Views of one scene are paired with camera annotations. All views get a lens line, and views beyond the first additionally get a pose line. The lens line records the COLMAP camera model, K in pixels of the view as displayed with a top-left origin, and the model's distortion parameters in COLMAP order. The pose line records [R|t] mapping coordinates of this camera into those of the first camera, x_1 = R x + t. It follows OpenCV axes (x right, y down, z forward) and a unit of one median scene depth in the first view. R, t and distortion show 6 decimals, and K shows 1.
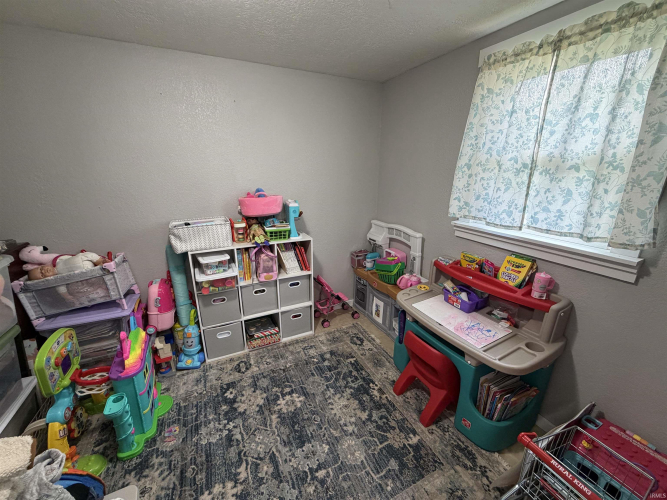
lens RADIAL K [[265.1, 0, 334.4], [0, 265.1, 249.0], [0, 0, 1]] dist [-0.001552, 0.000138]
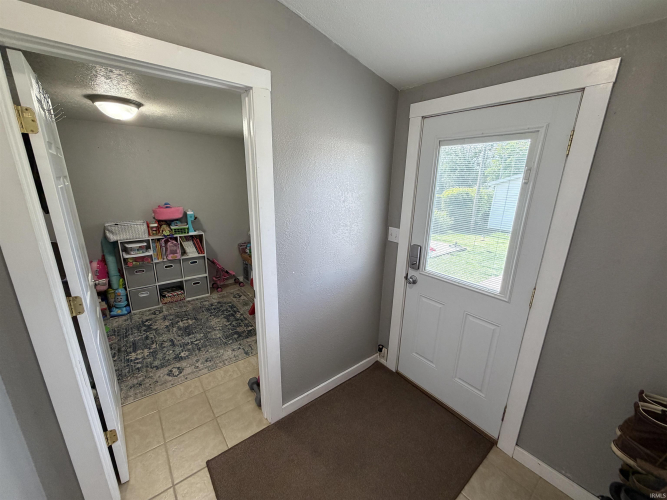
lens RADIAL K [[265.1, 0, 334.3], [0, 265.1, 251.0], [0, 0, 1]] dist [-0.001552, 0.000138]
pose [[0.977045, -0.033789, 0.210336, 0.377282], [0.040792, 0.998745, -0.029047, 0.160180], [-0.209091, 0.036960, 0.977197, -0.809577]]
